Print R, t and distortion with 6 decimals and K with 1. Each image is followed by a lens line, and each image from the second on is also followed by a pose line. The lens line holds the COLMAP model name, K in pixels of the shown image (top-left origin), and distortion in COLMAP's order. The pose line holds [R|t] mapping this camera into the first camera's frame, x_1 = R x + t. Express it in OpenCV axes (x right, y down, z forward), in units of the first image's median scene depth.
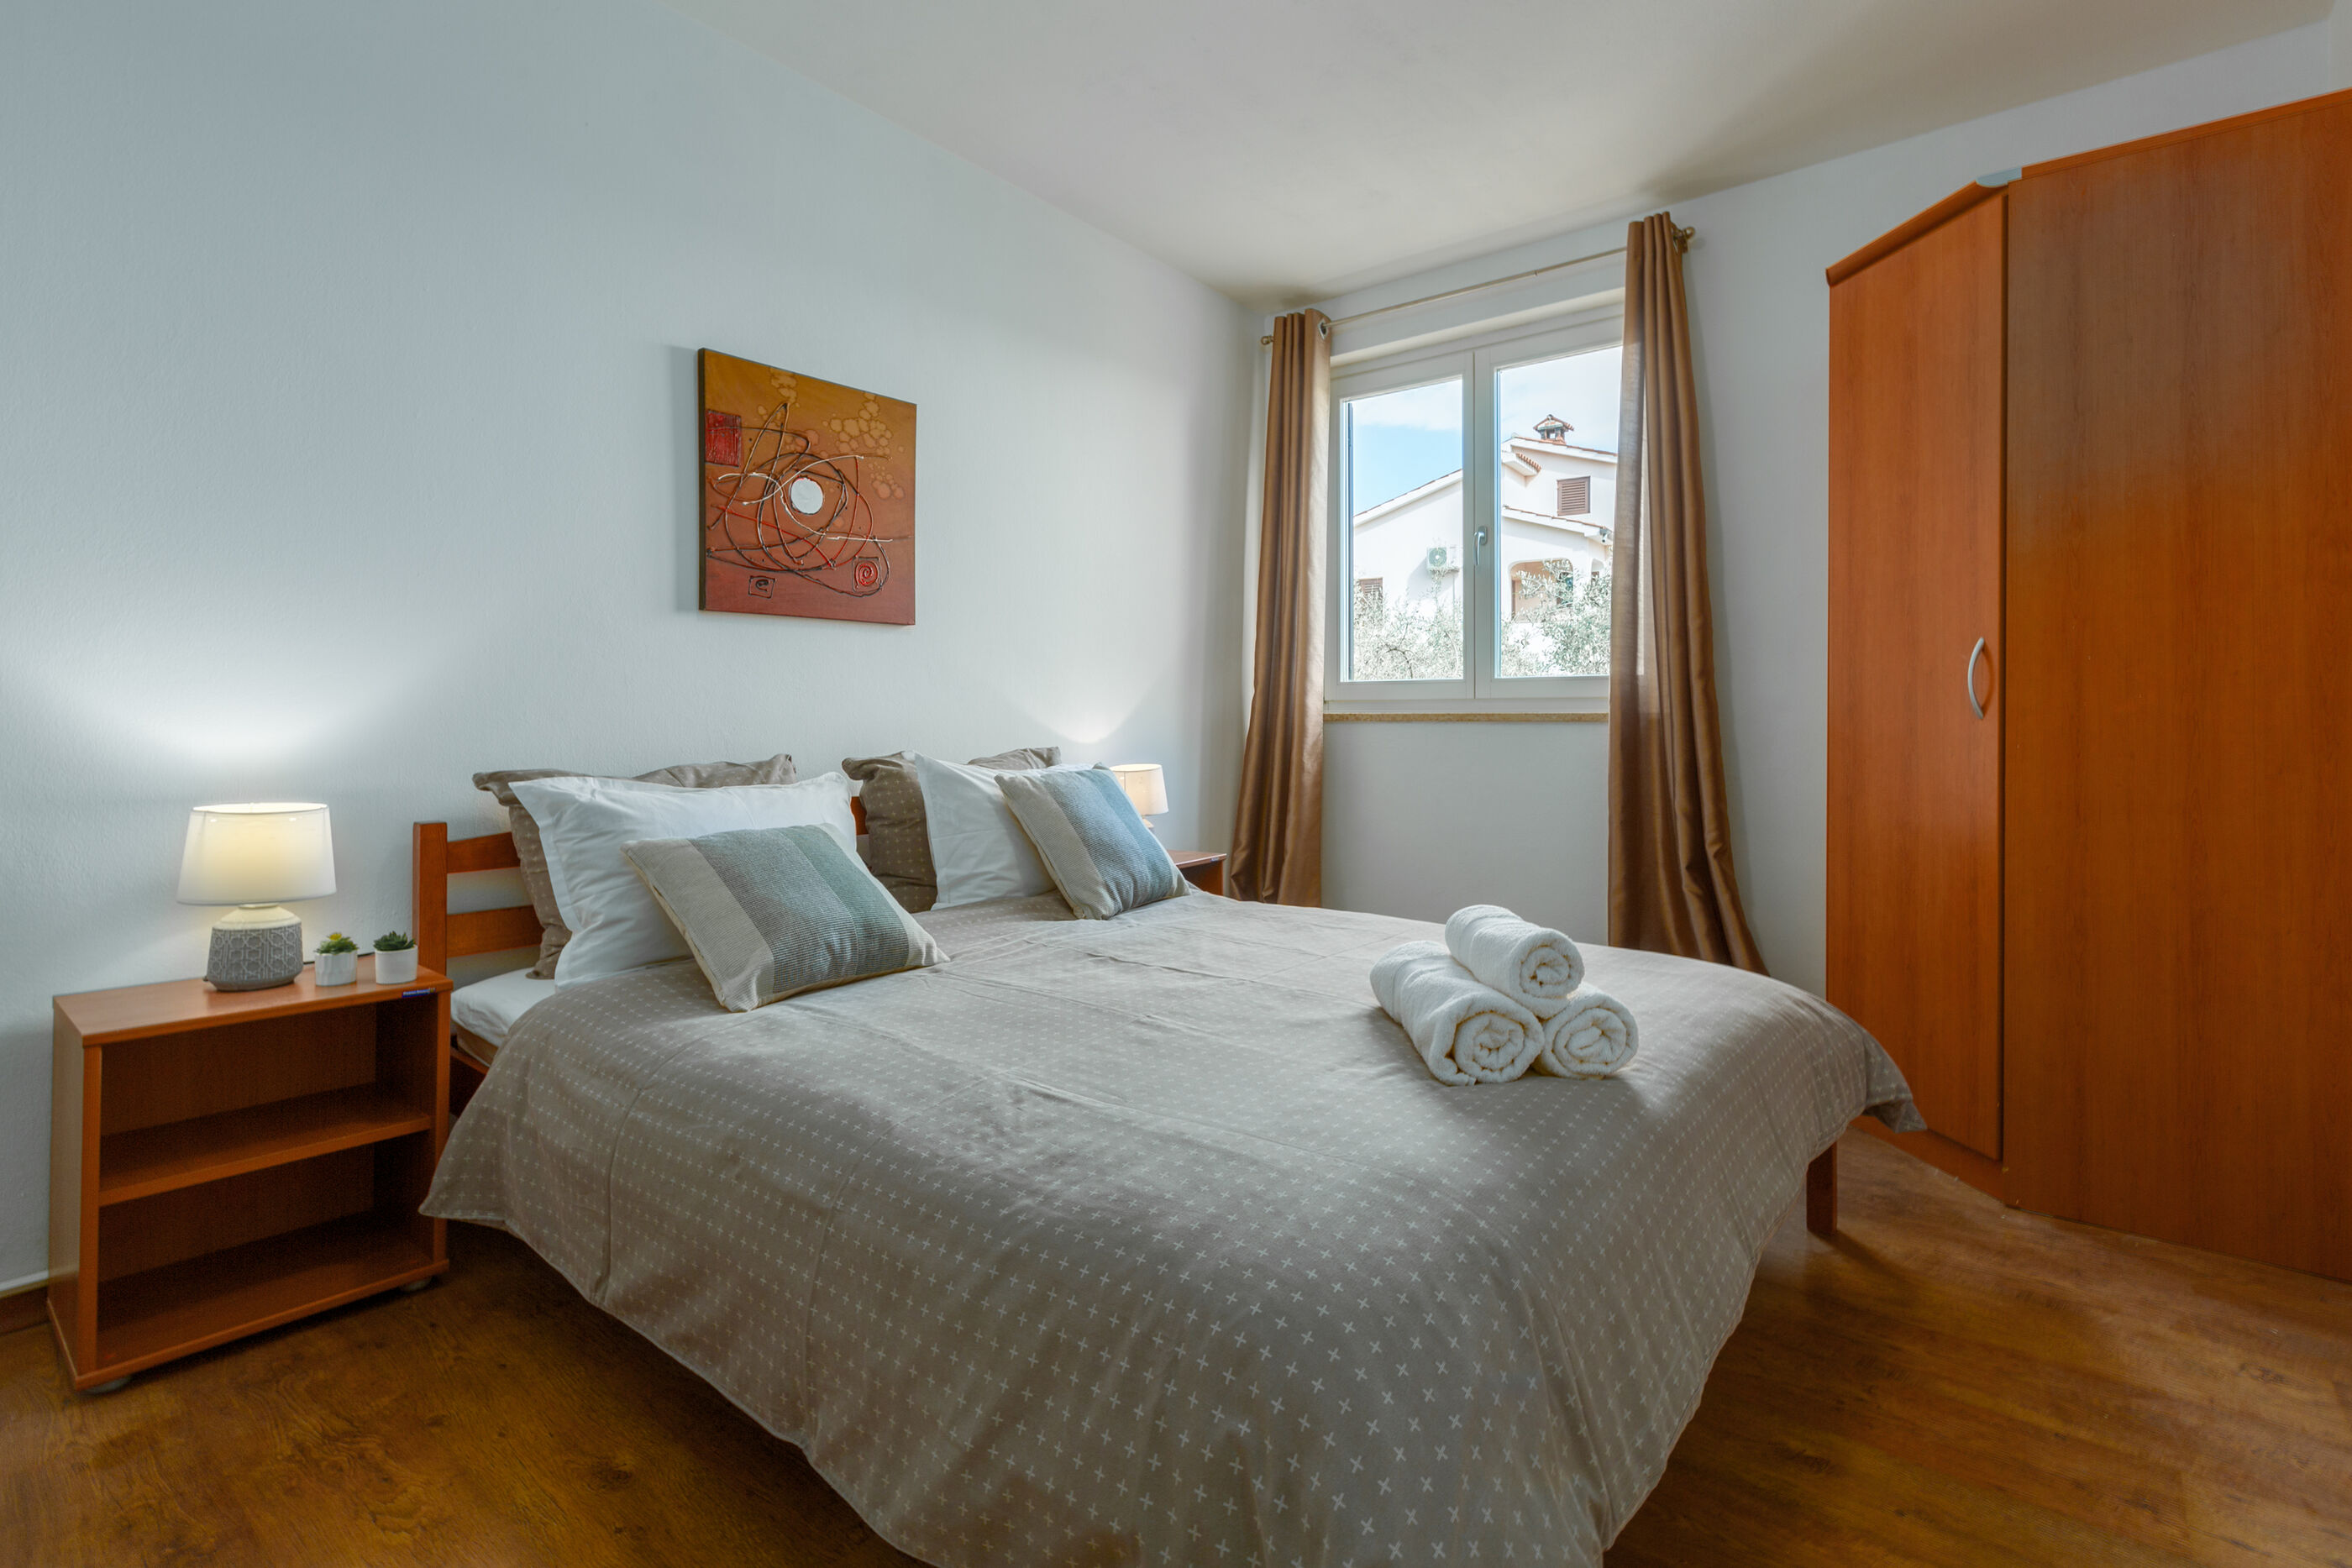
lens RADIAL K [[1074.7, 0, 1172.9], [0, 1074.7, 720.2], [0, 0, 1]] dist [-0.000955, 0.000064]
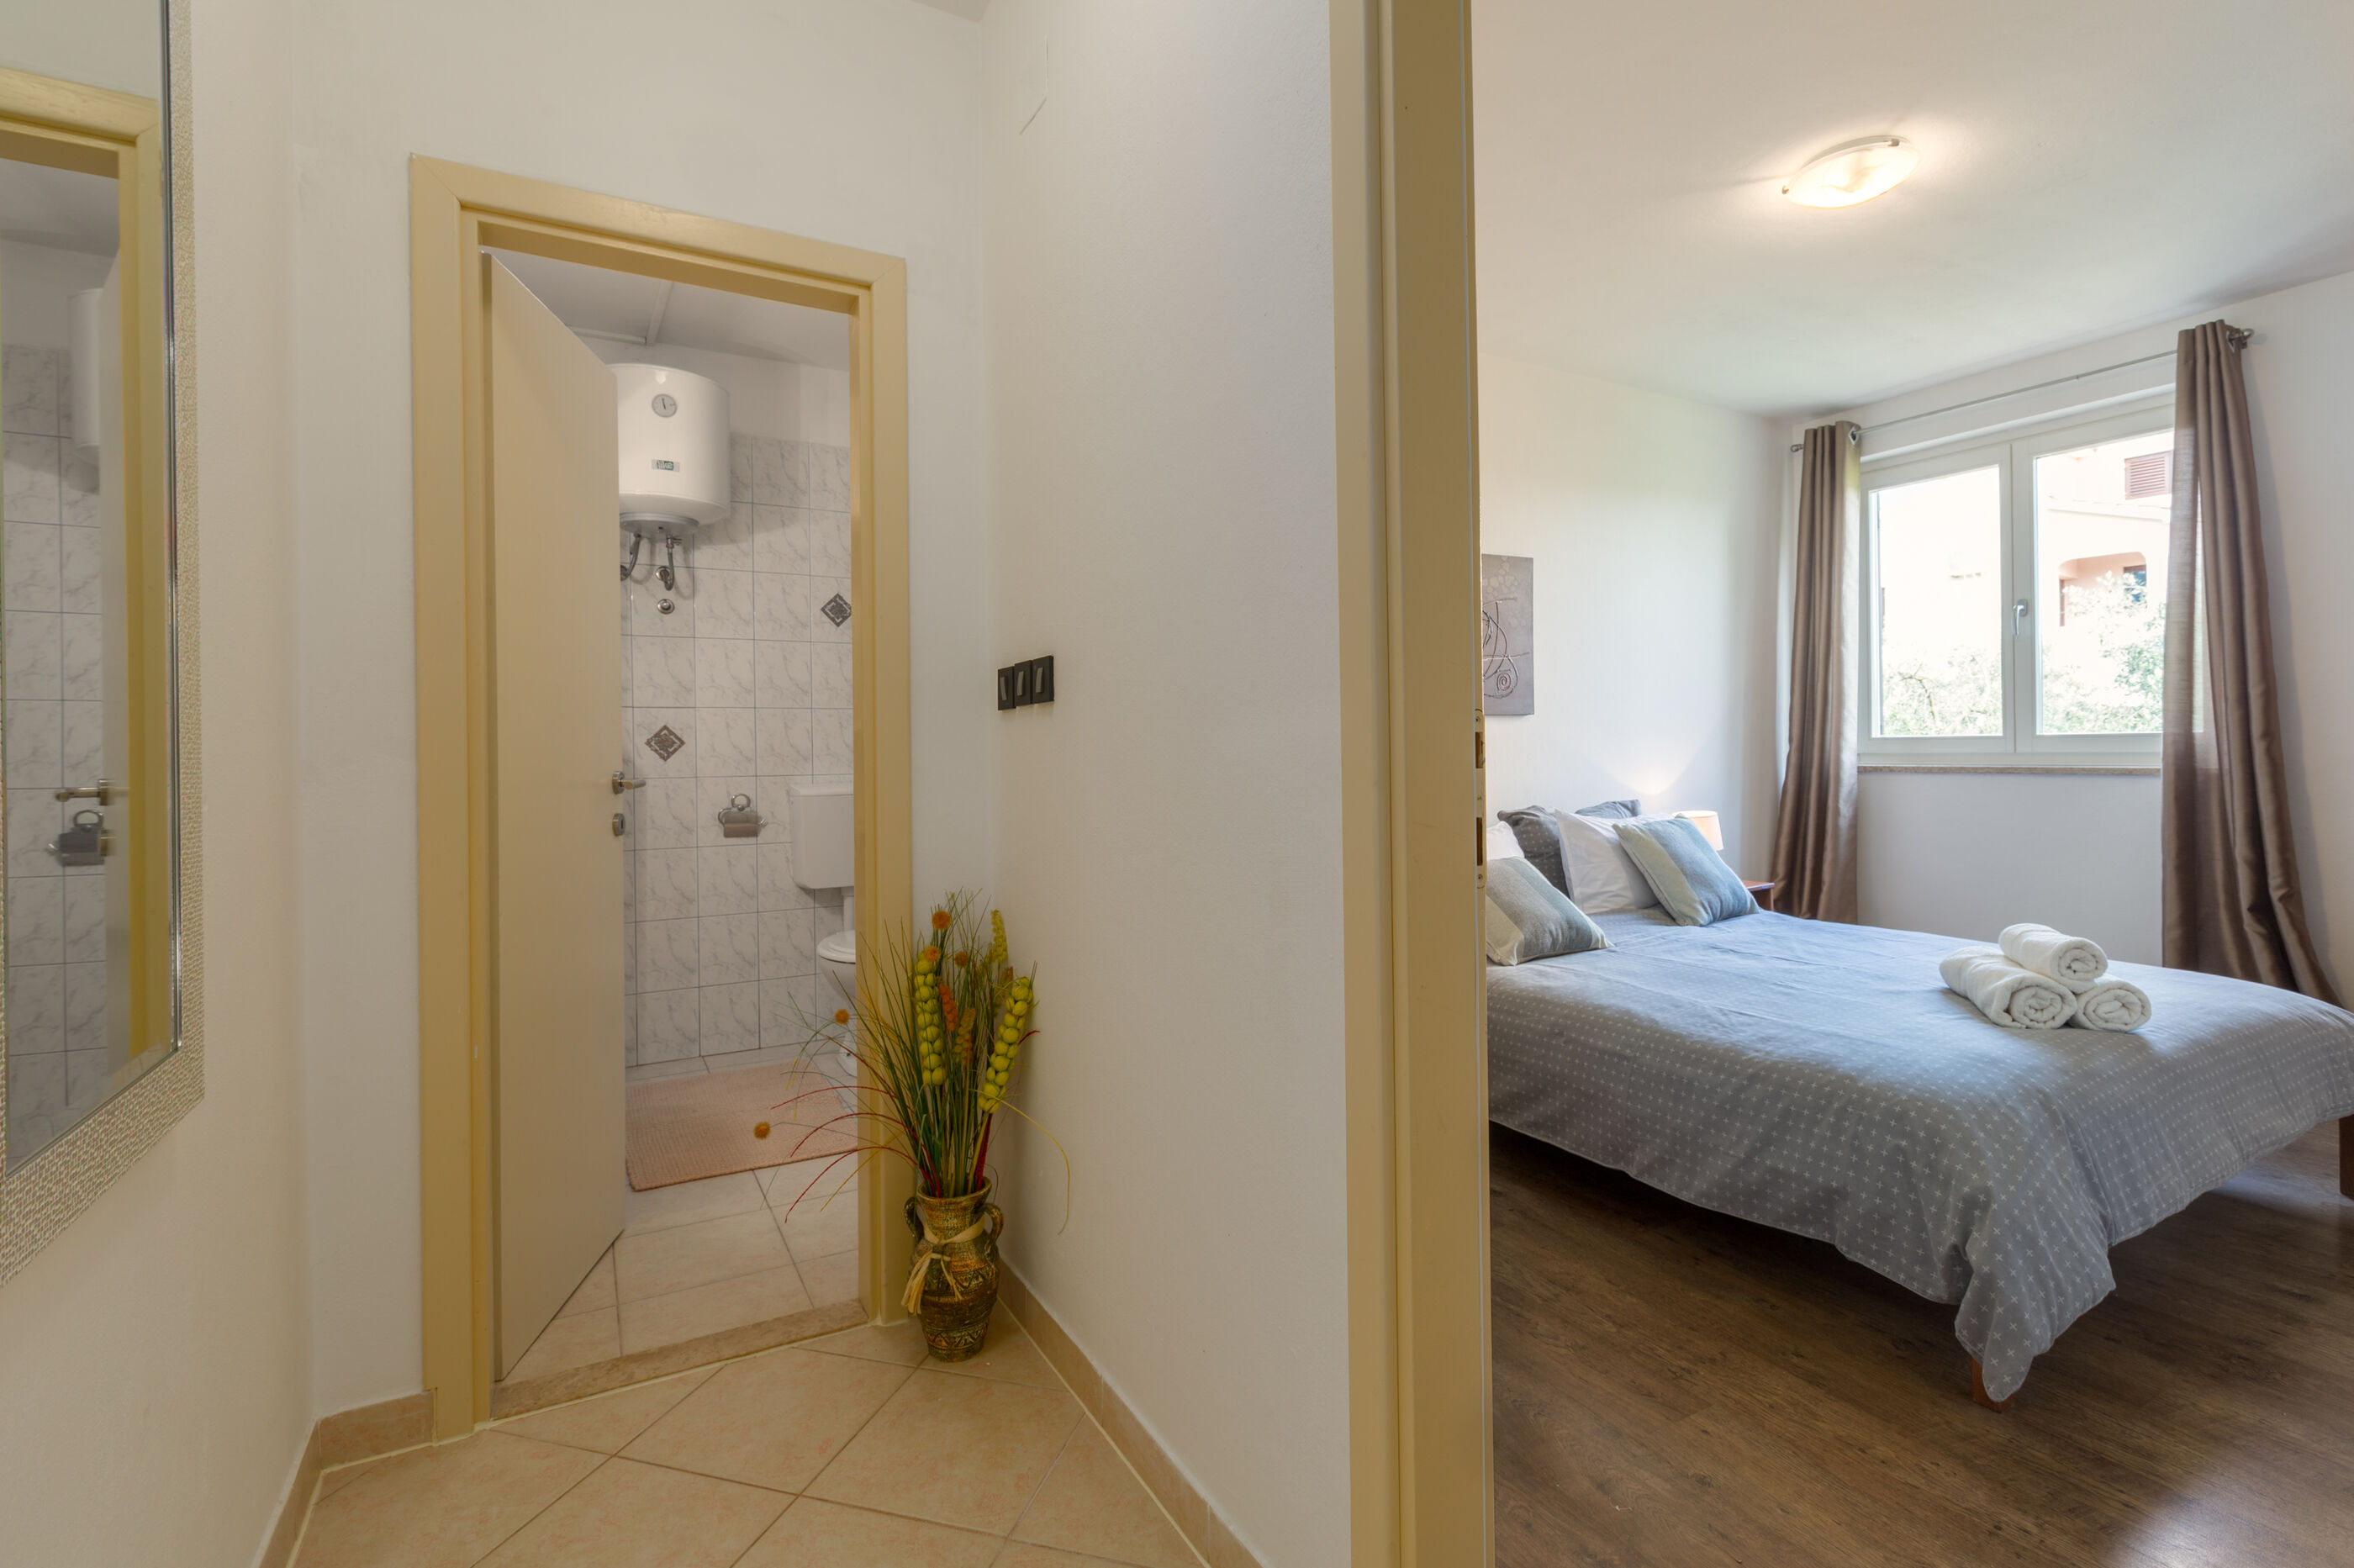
lens RADIAL K [[1068.5, 0, 1185.7], [0, 1068.5, 753.0], [0, 0, 1]] dist [-0.000848, -0.000794]
pose [[0.927860, -0.013043, -0.372701, -0.163514], [0.017291, 0.999818, 0.008057, -0.065929], [0.372528, -0.013920, 0.927916, -0.544571]]
